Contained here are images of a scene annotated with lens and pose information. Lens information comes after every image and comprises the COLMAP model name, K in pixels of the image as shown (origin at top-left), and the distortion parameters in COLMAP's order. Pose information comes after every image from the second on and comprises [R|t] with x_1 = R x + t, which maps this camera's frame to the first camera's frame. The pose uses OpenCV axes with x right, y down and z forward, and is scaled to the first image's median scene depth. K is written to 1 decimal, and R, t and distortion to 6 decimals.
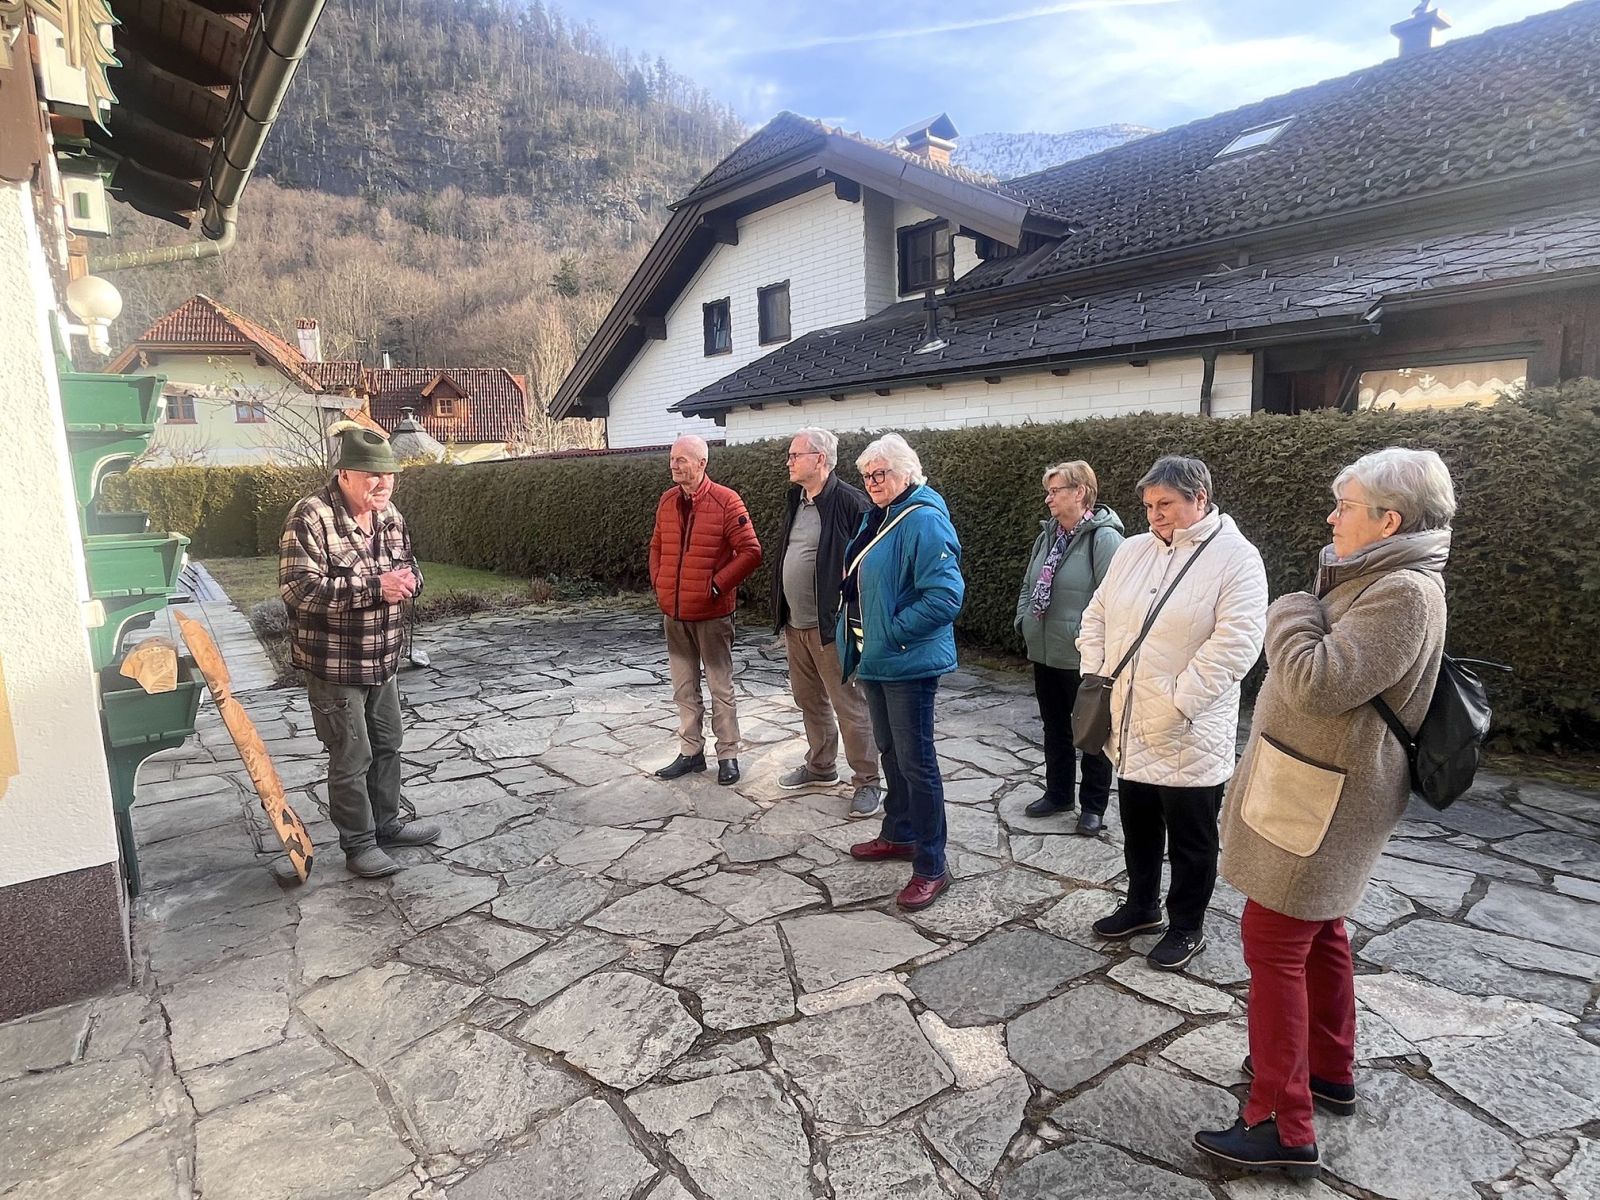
lens RADIAL K [[918.0, 0, 828.1], [0, 918.0, 602.7], [0, 0, 1]] dist [0.002179, -0.014194]
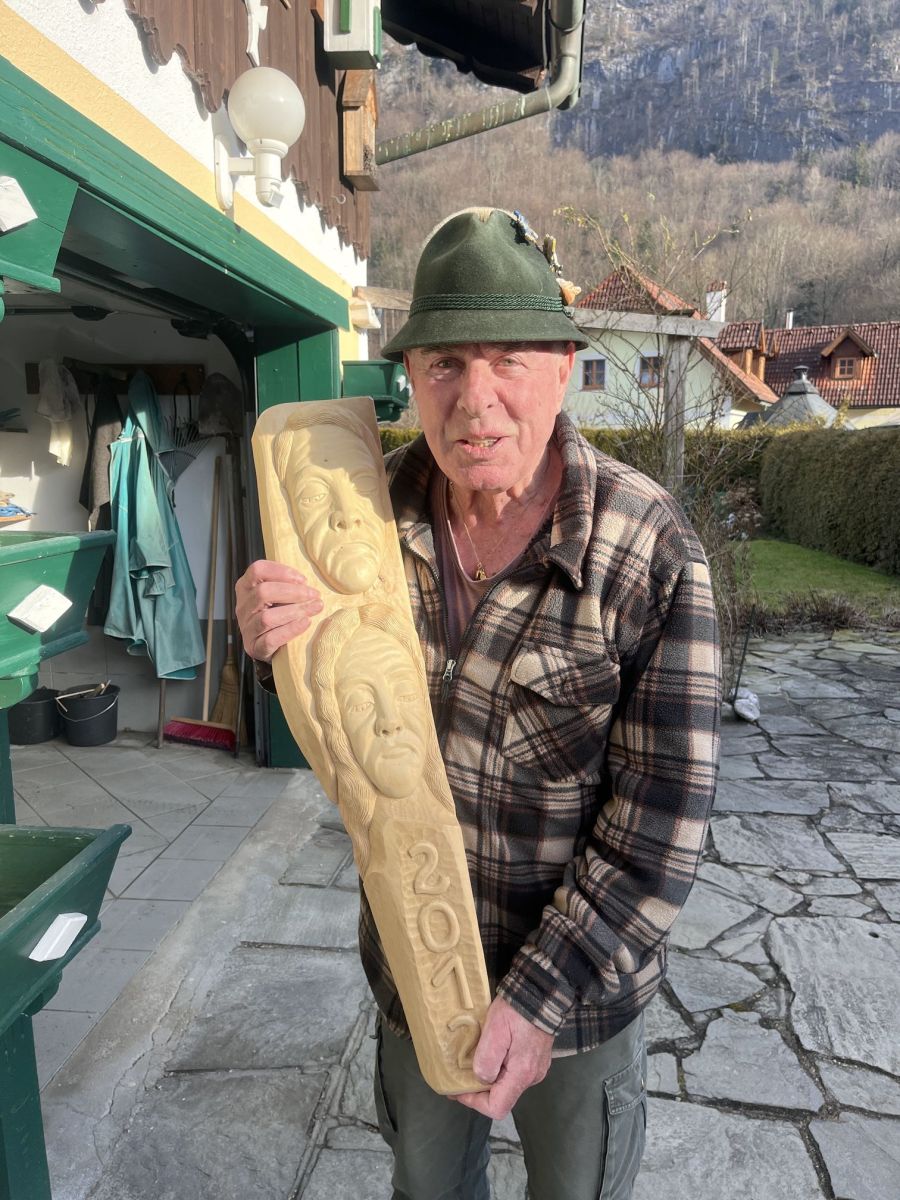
lens RADIAL K [[909.2, 0, 450.0], [0, 909.2, 600.0], [0, 0, 1]] dist [0.083642, -0.122402]
pose [[0.708519, 0.142913, -0.691069, -0.037153], [-0.123807, 0.989264, 0.077645, -0.011155], [0.694747, 0.030546, 0.718606, 0.093211]]
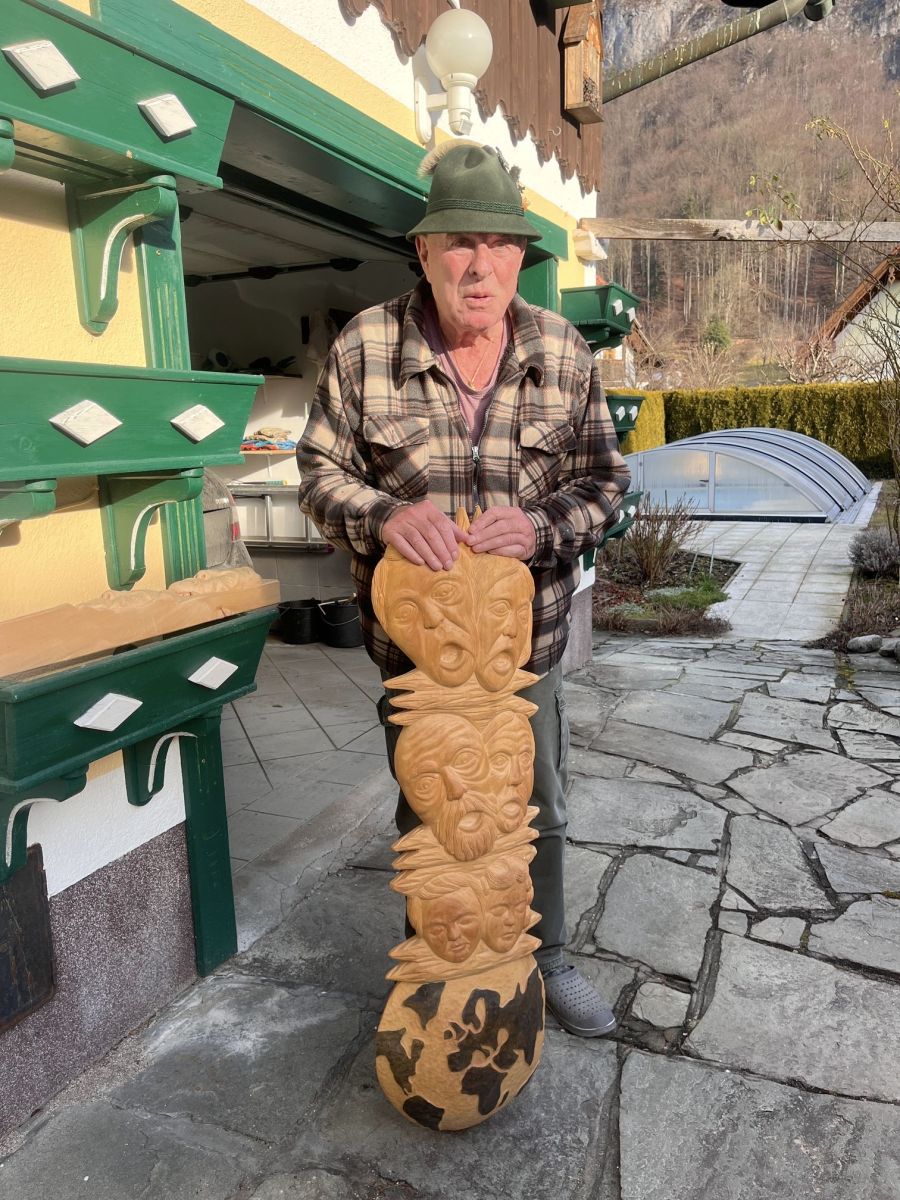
lens RADIAL K [[909.2, 0, 450.0], [0, 909.2, 600.0], [0, 0, 1]] dist [0.083642, -0.122402]
pose [[0.449701, 0.179060, -0.875047, -0.020979], [-0.116509, 0.983088, 0.141292, -0.004318], [0.885548, 0.038411, 0.462958, 0.098339]]
